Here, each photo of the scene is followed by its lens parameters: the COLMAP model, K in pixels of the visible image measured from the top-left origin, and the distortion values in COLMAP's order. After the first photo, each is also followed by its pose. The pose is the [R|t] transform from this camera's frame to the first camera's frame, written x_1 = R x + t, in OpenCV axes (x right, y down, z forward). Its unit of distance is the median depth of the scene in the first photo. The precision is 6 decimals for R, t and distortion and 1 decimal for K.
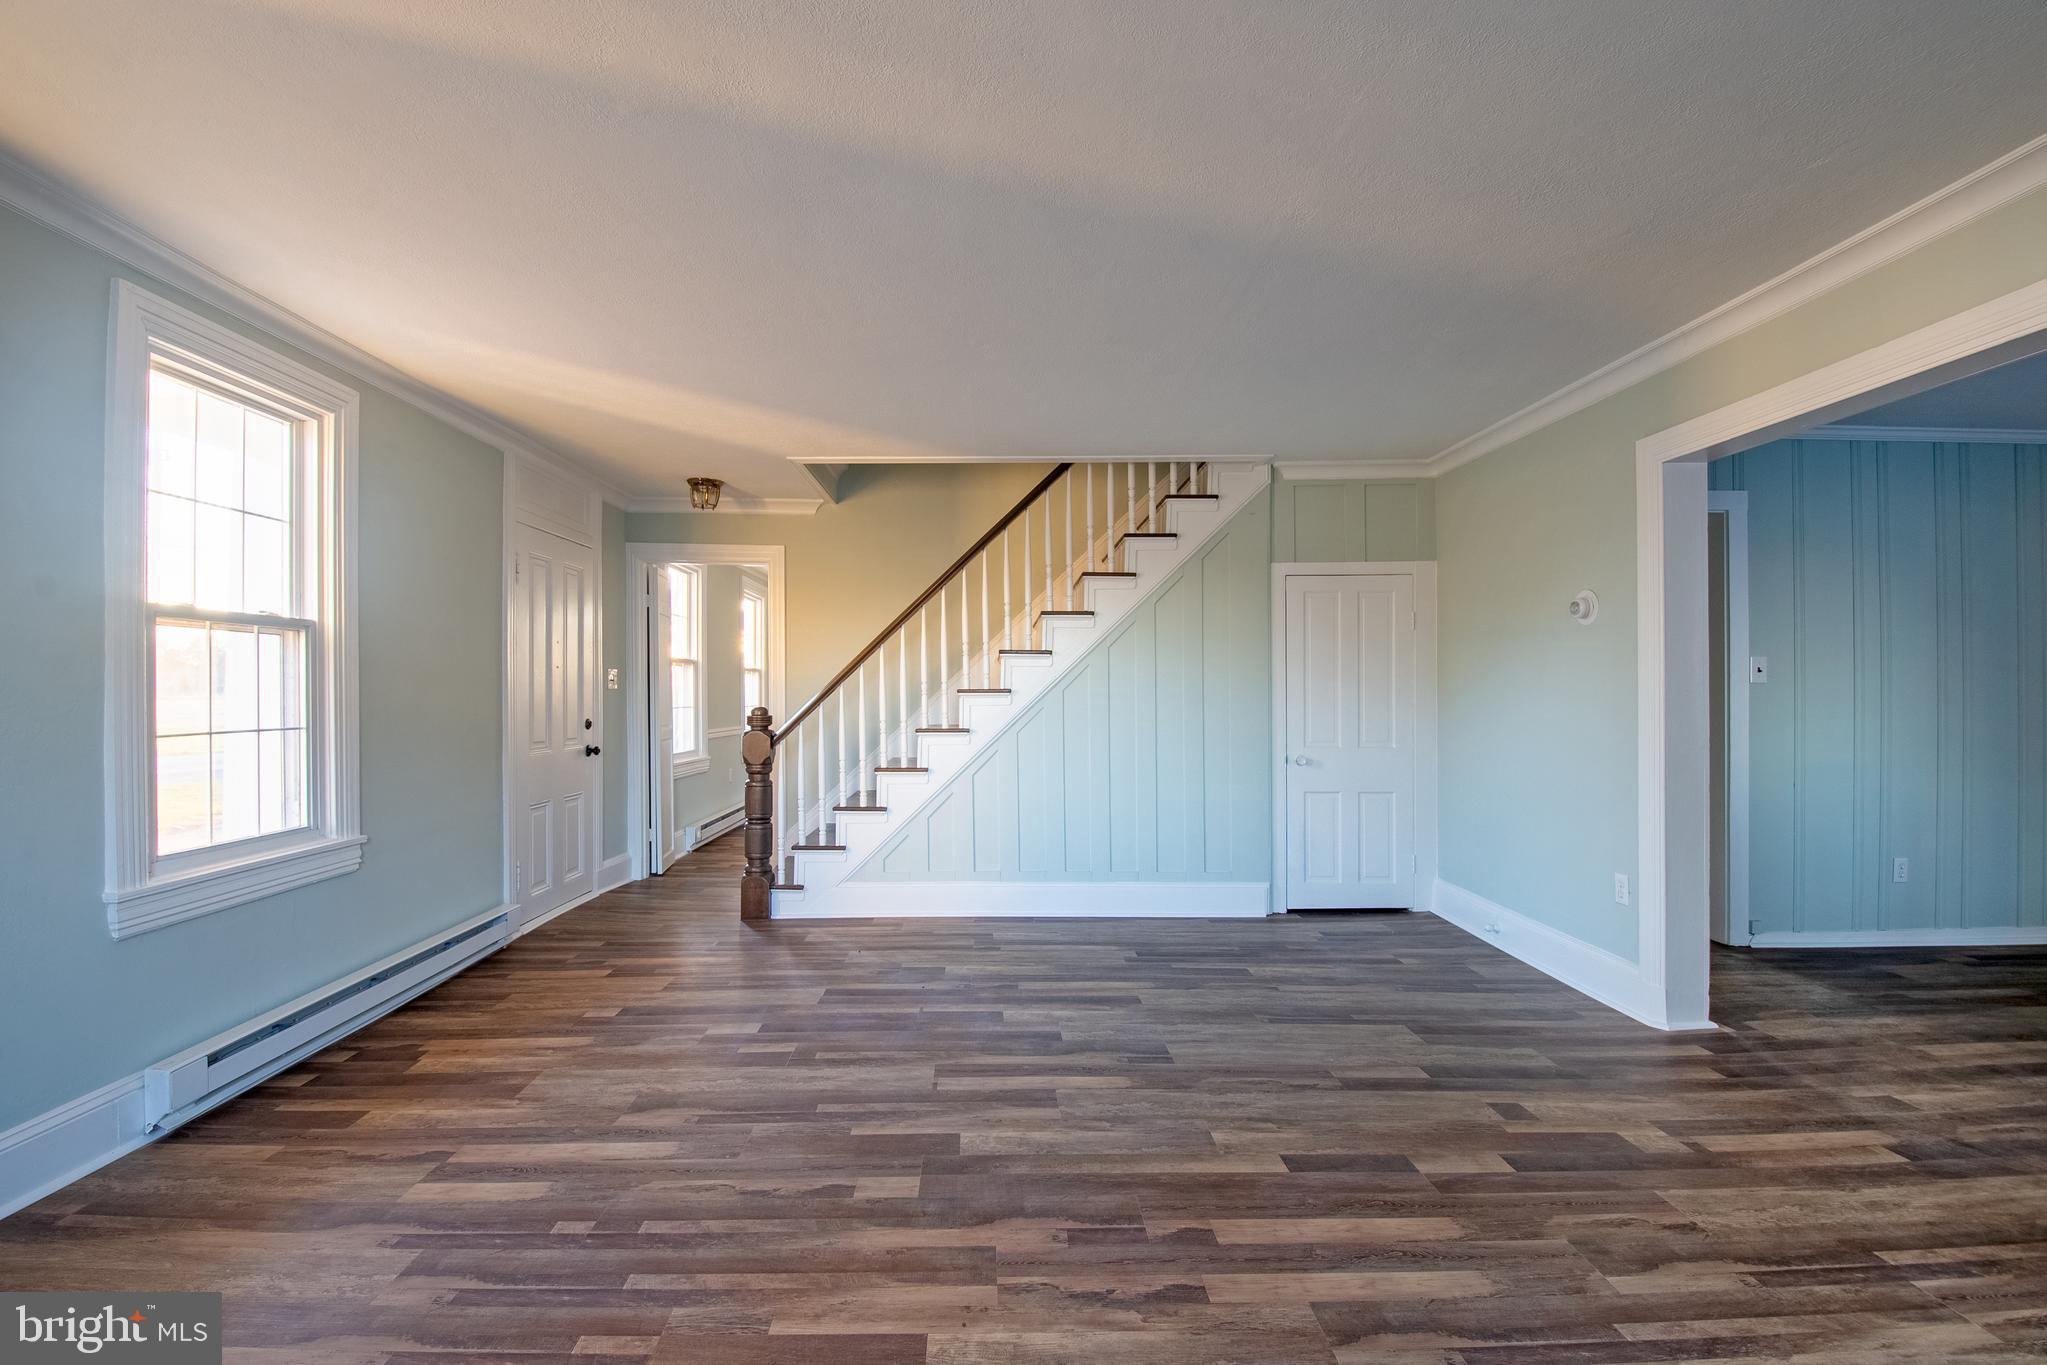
lens RADIAL K [[898.3, 0, 988.4], [0, 898.3, 688.2], [0, 0, 1]] dist [0.002418, -0.012135]
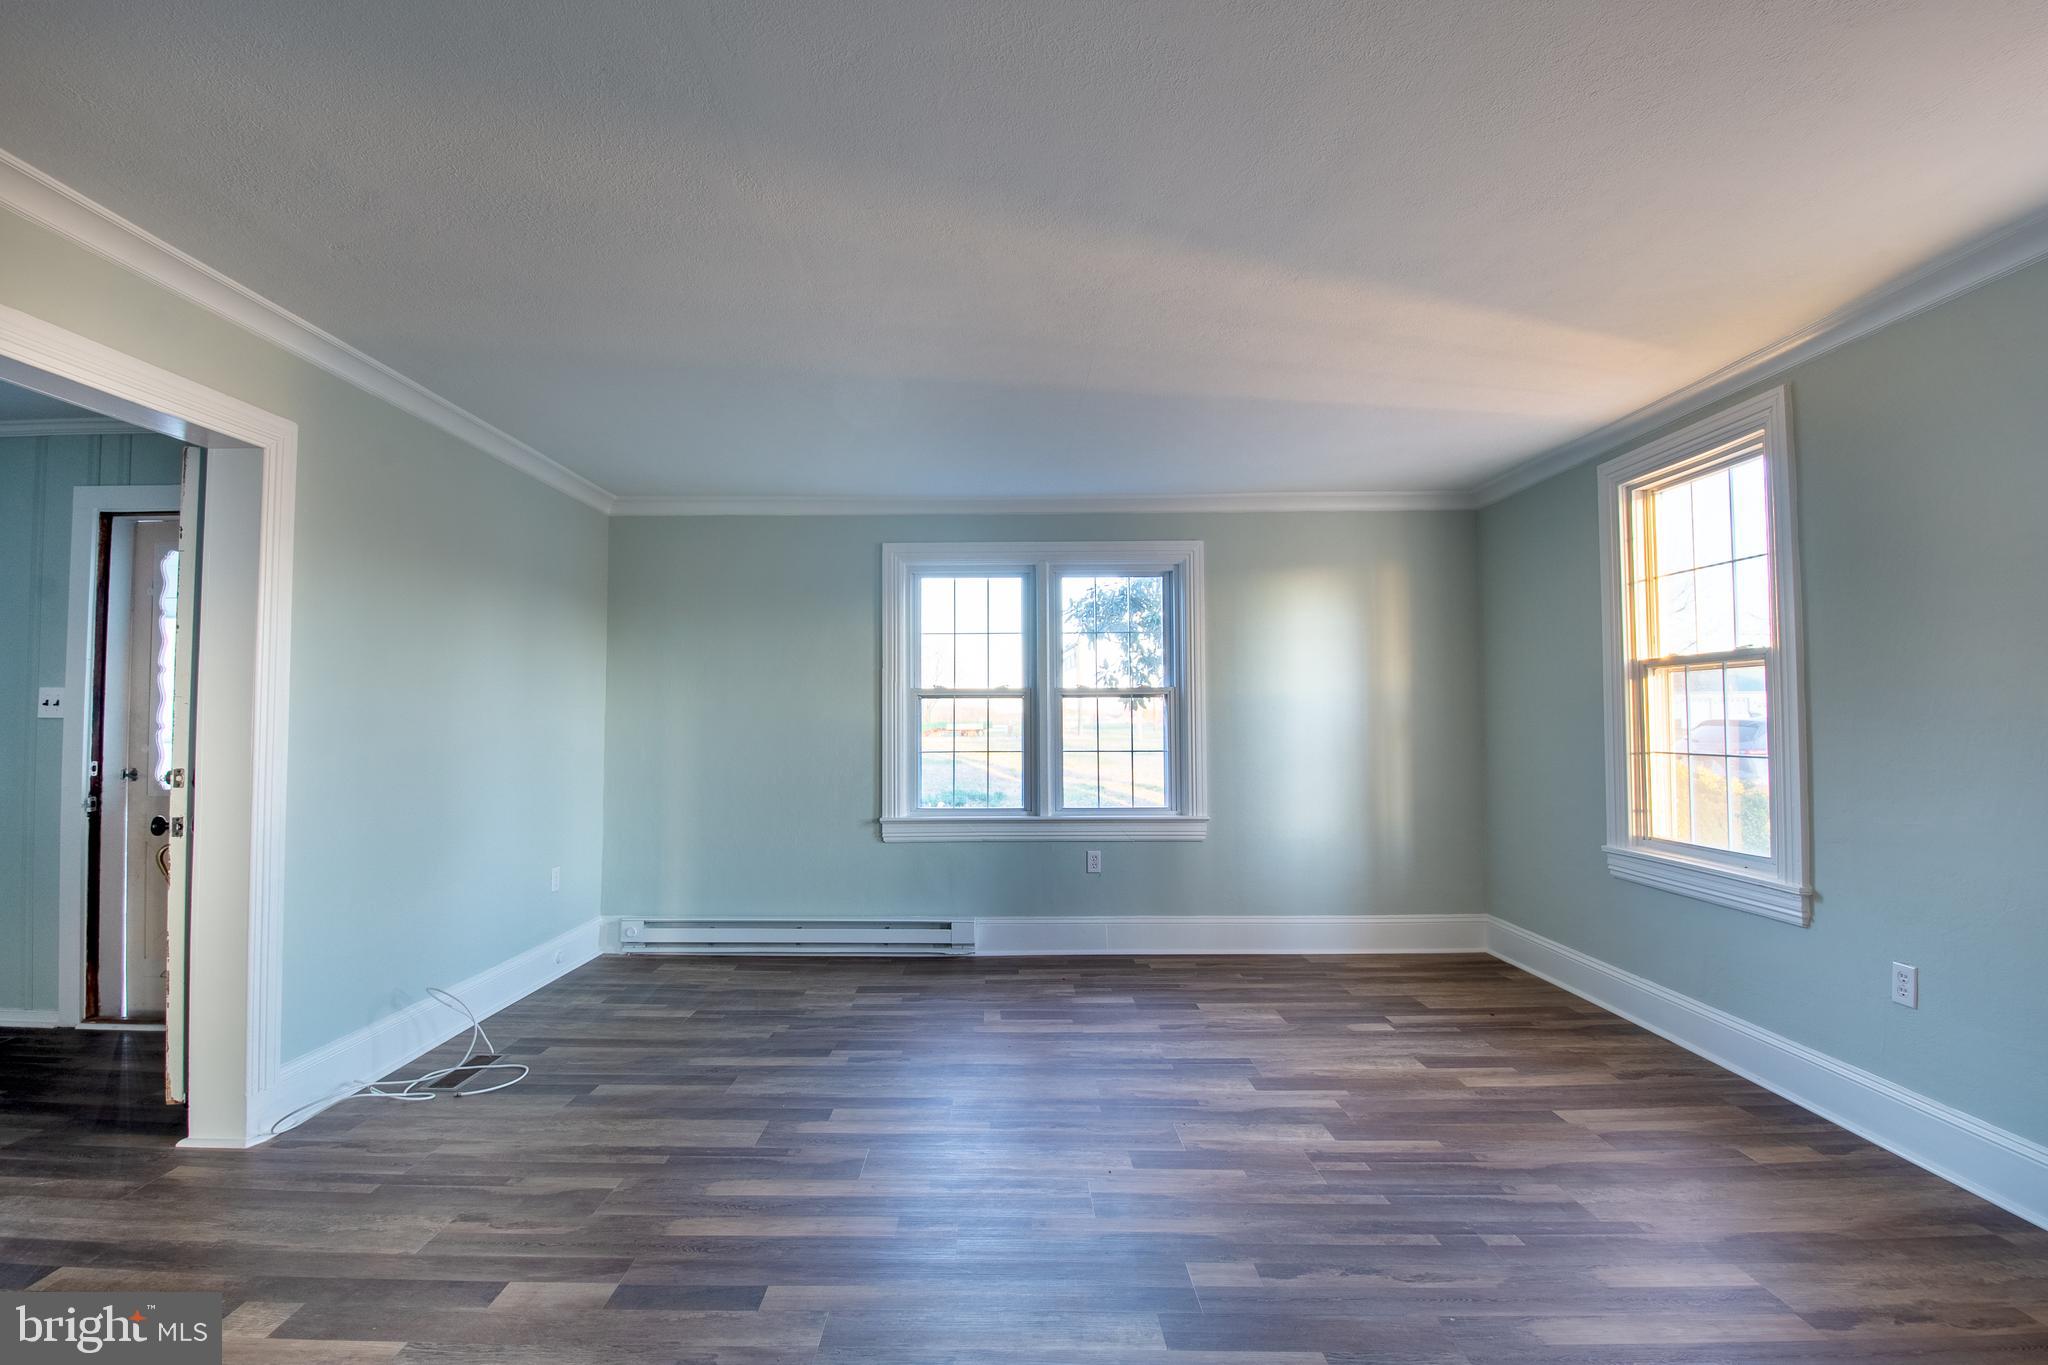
lens RADIAL K [[898.7, 0, 988.9], [0, 898.7, 688.2], [0, 0, 1]] dist [0.002418, -0.012135]
pose [[-0.999757, 0.005190, 0.021445, 0.092968], [0.004279, 0.999095, -0.042329, -0.001021], [-0.021645, -0.042227, -0.998874, 1.750111]]
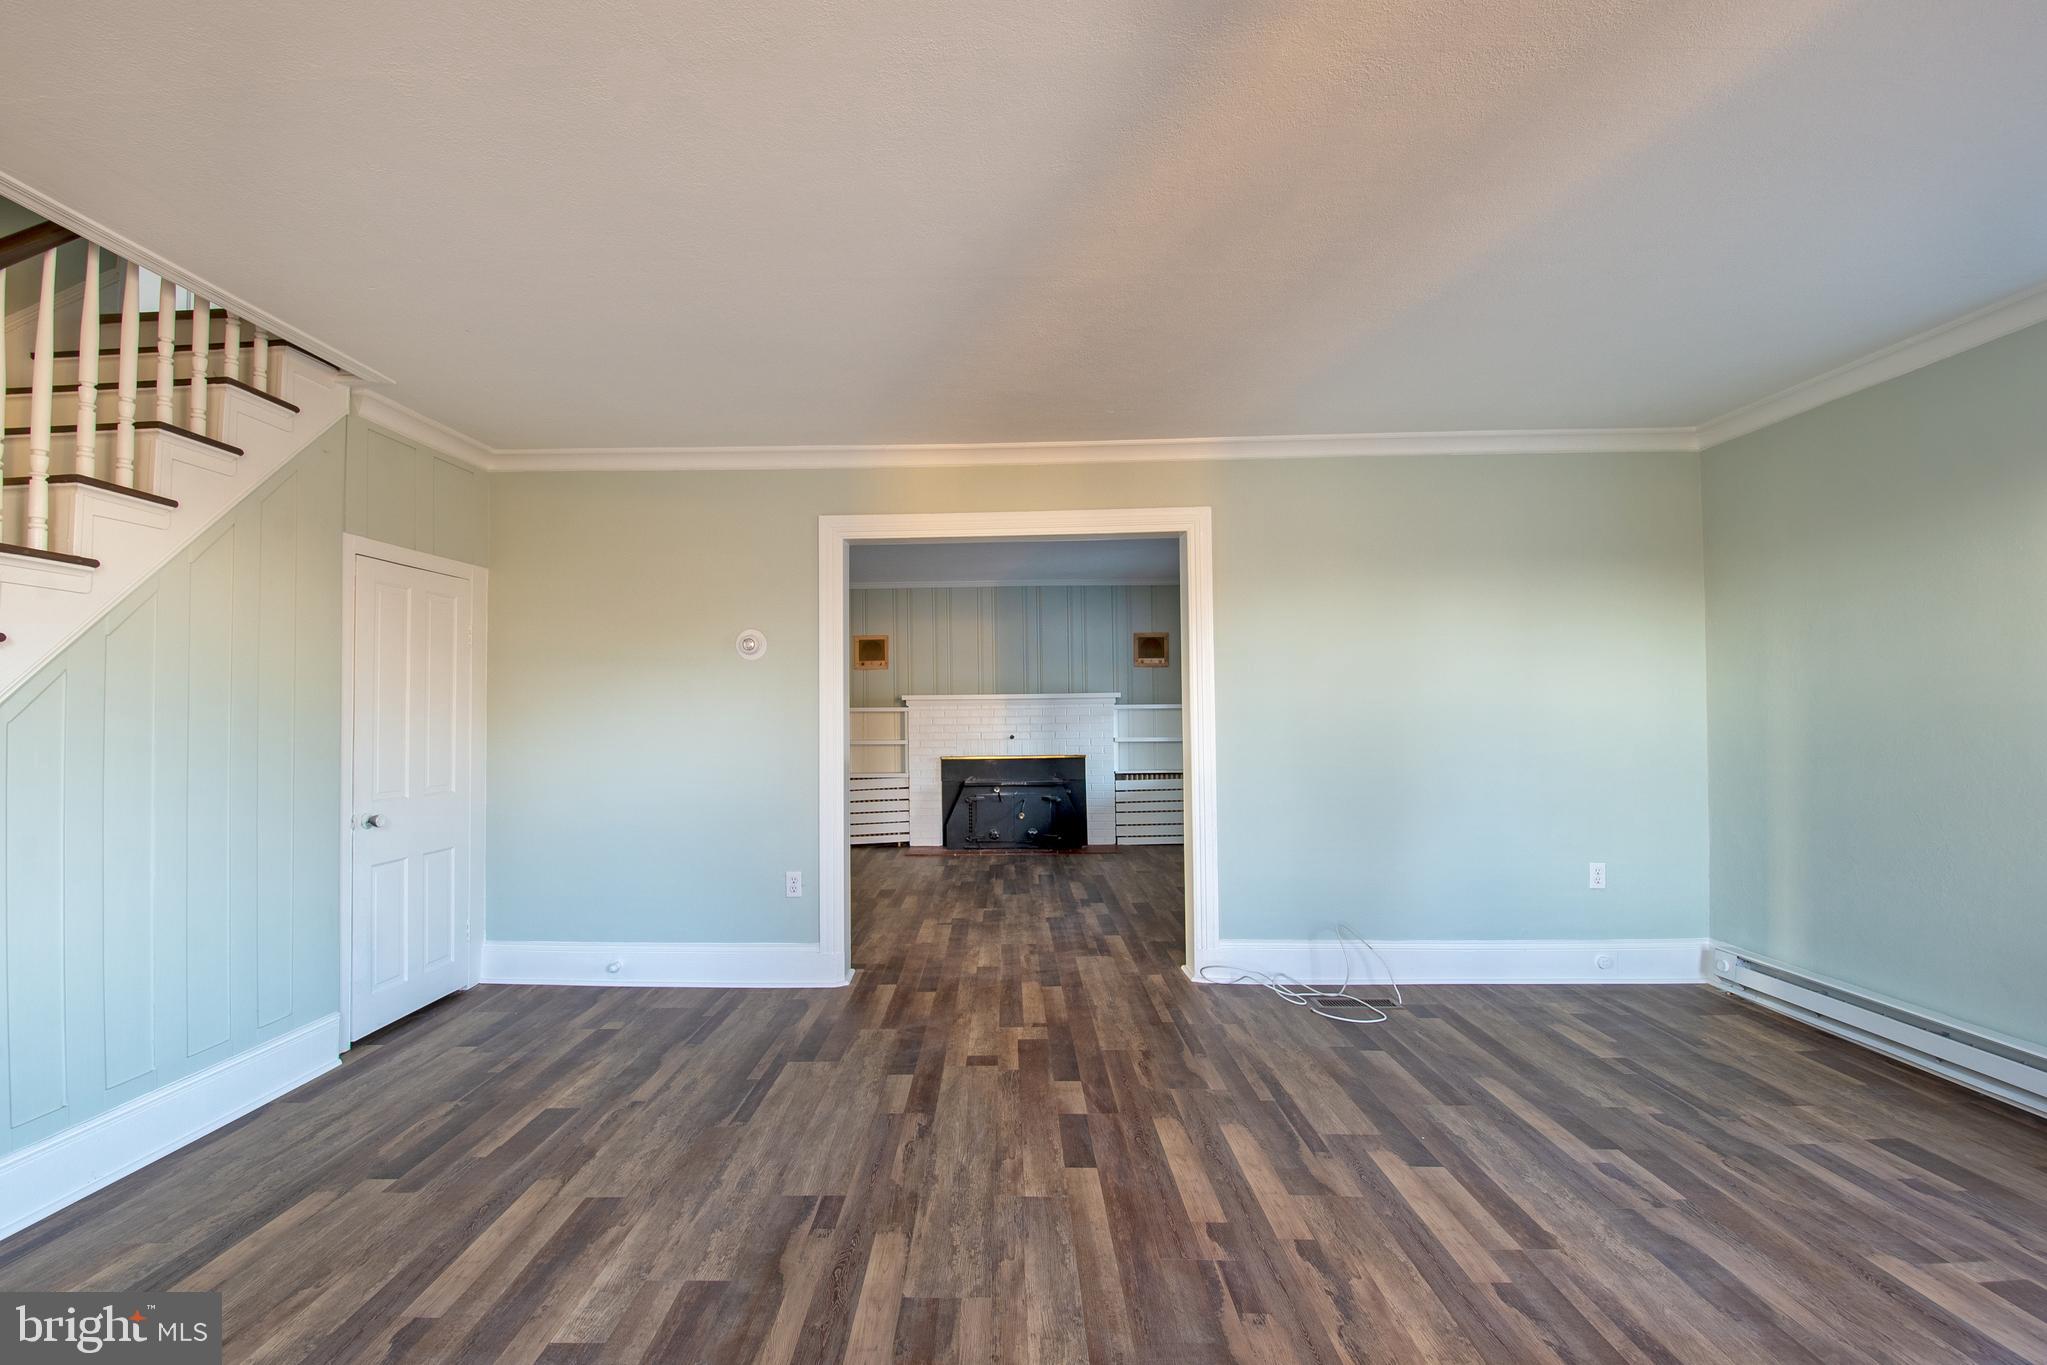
lens RADIAL K [[898.3, 0, 988.4], [0, 898.3, 688.2], [0, 0, 1]] dist [0.002418, -0.012135]
pose [[0.026258, 0.031212, 0.999168, -0.694187], [0.004830, 0.999497, -0.031349, 0.003467], [-0.999644, 0.005649, 0.026094, 1.017265]]
